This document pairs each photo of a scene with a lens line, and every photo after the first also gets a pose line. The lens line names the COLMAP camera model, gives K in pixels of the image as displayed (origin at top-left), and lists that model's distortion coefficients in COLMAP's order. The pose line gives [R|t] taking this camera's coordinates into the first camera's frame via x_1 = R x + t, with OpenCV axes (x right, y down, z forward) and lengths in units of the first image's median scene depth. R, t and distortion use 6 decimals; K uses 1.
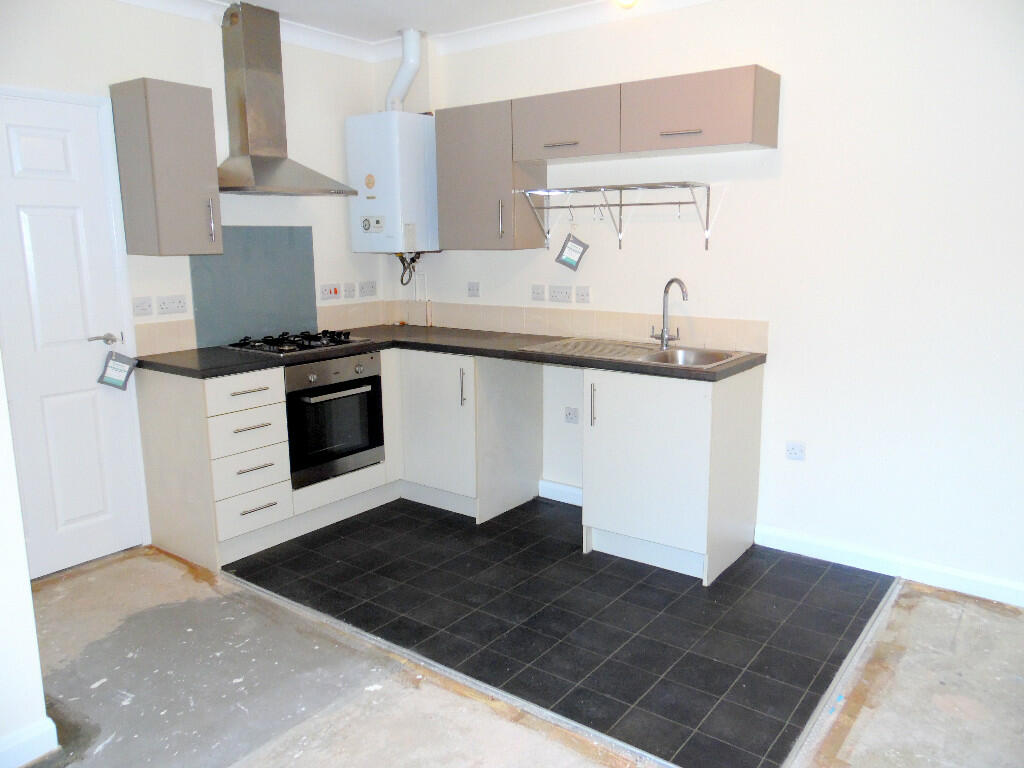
lens RADIAL K [[771.6, 0, 513.7], [0, 771.6, 382.1], [0, 0, 1]] dist [-0.034651, 0.074830]
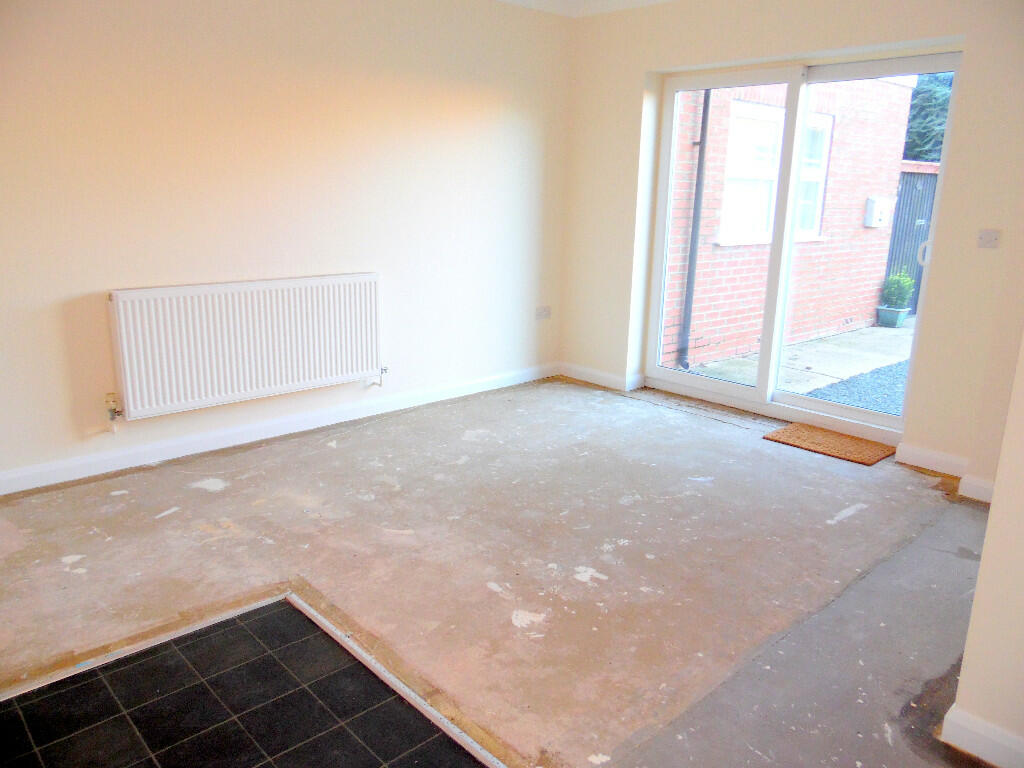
lens RADIAL K [[771.6, 0, 513.9], [0, 771.6, 378.7], [0, 0, 1]] dist [-0.034651, 0.074830]
pose [[-0.984198, -0.057484, 0.167481, -0.147195], [0.017194, 0.910343, 0.413497, -0.185250], [-0.176235, 0.409842, -0.894970, 1.107718]]
